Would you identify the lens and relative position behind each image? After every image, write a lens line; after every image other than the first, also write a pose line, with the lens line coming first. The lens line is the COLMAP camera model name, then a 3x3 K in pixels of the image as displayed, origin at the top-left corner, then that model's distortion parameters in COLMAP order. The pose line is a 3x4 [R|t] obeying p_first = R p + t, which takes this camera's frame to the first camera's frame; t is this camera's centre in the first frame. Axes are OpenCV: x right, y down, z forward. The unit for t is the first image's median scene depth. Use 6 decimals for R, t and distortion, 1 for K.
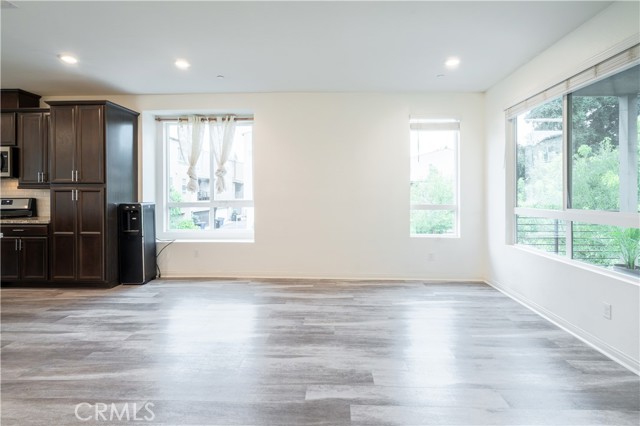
lens RADIAL K [[300.3, 0, 327.3], [0, 300.3, 194.9], [0, 0, 1]] dist [-0.001993, -0.000174]
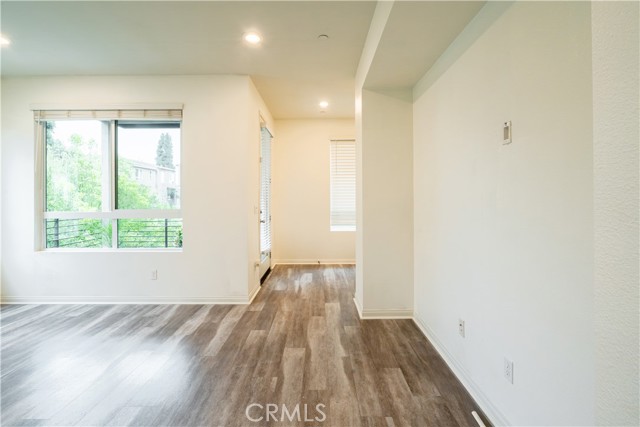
lens RADIAL K [[300.2, 0, 319.9], [0, 300.2, 196.0], [0, 0, 1]] dist [-0.001392, -0.000179]
pose [[-0.025382, 0.004398, 0.999668, -0.365274], [0.008821, 0.999952, -0.004175, 0.000988], [-0.999639, 0.008712, -0.025419, 0.116343]]
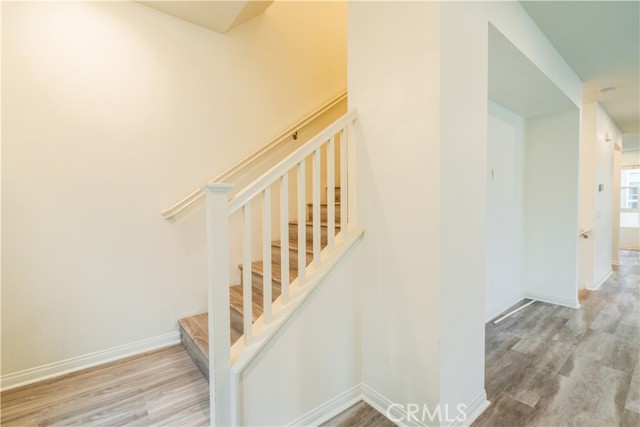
lens RADIAL K [[285.9, 0, 319.2], [0, 285.9, 214.5], [0, 0, 1]] dist [-0.003100, 0.000395]
pose [[-0.766064, 0.023758, -0.642325, 0.921204], [0.004314, 0.999484, 0.031823, 0.000979], [0.642750, 0.021607, -0.765771, 0.161186]]
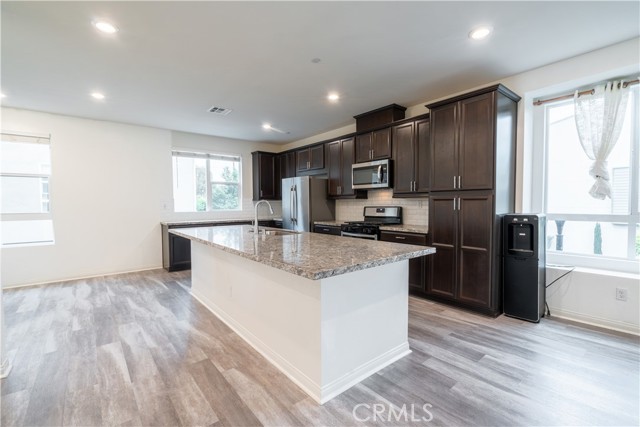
lens RADIAL K [[285.9, 0, 319.2], [0, 285.9, 214.5], [0, 0, 1]] dist [-0.003100, 0.000395]
pose [[0.652934, 0.026107, -0.756965, -0.458631], [0.002085, 0.999340, 0.036265, 0.000720], [0.757412, -0.025257, 0.652449, 0.138810]]
